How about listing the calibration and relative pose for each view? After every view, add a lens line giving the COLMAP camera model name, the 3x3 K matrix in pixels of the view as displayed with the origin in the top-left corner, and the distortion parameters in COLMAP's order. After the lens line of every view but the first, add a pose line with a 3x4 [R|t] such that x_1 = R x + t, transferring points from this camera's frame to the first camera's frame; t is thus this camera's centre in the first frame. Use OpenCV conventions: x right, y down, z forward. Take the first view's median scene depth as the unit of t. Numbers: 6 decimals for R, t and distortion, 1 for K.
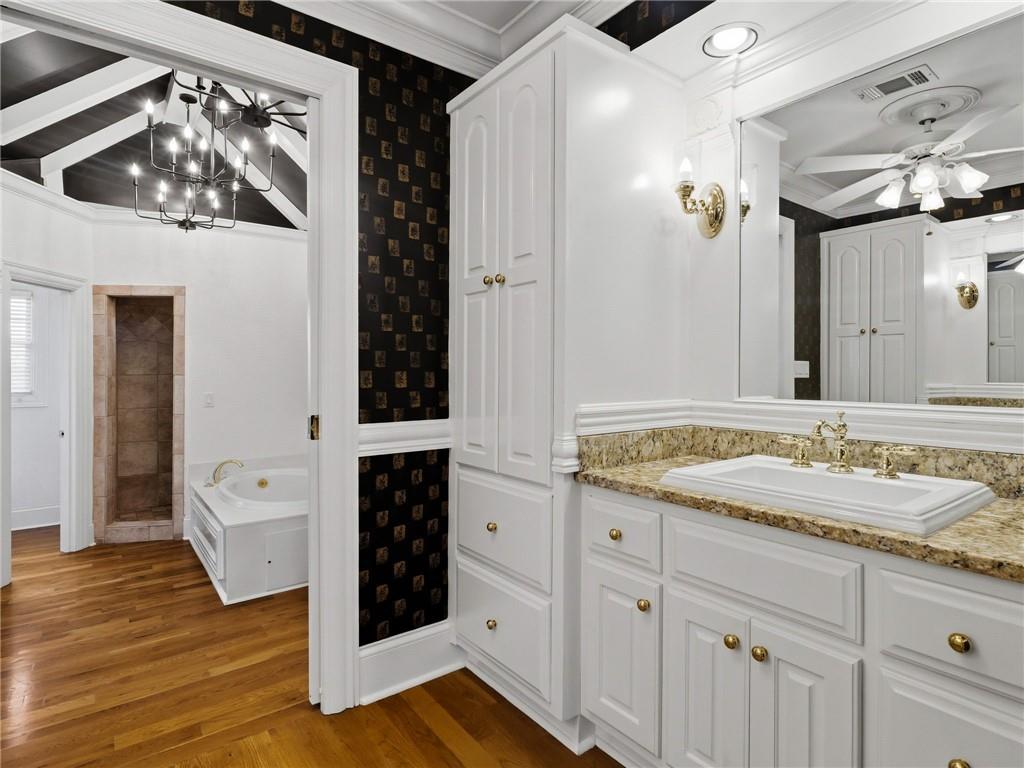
lens RADIAL K [[552.0, 0, 511.6], [0, 552.0, 366.8], [0, 0, 1]] dist [0.001369, 0.000126]
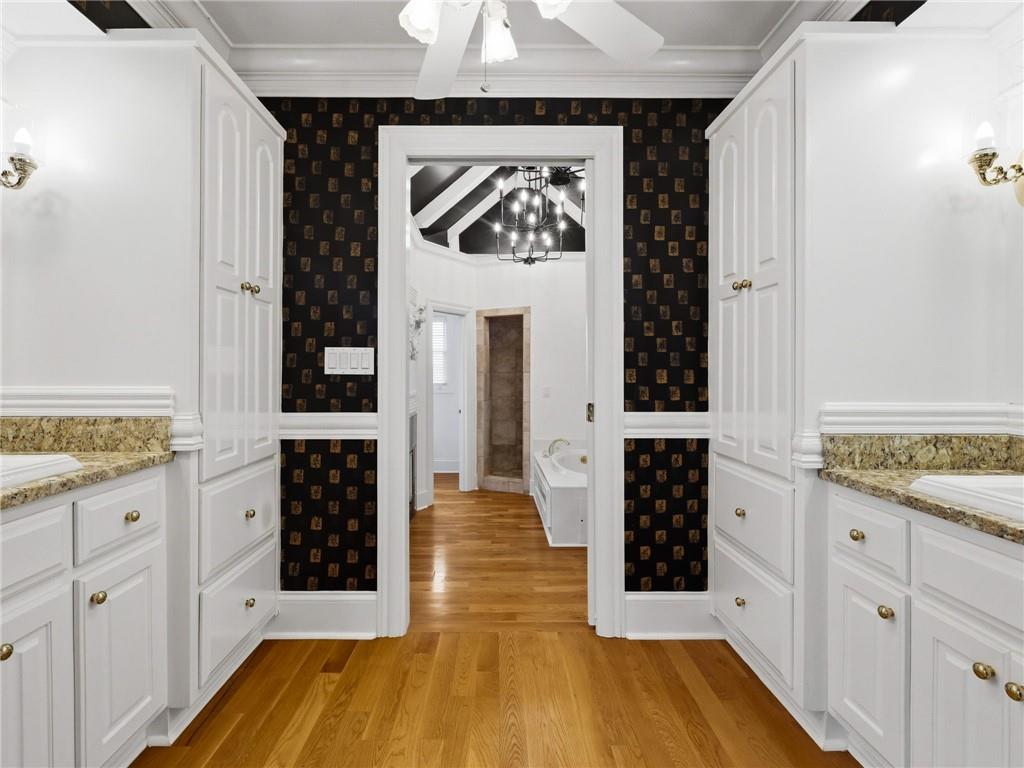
lens RADIAL K [[552.0, 0, 511.6], [0, 552.0, 366.8], [0, 0, 1]] dist [0.001369, 0.000126]
pose [[0.797590, -0.002201, -0.603196, 0.251605], [0.002343, 0.999997, -0.000551, 0.002420], [0.603196, -0.000974, 0.797593, -0.133610]]
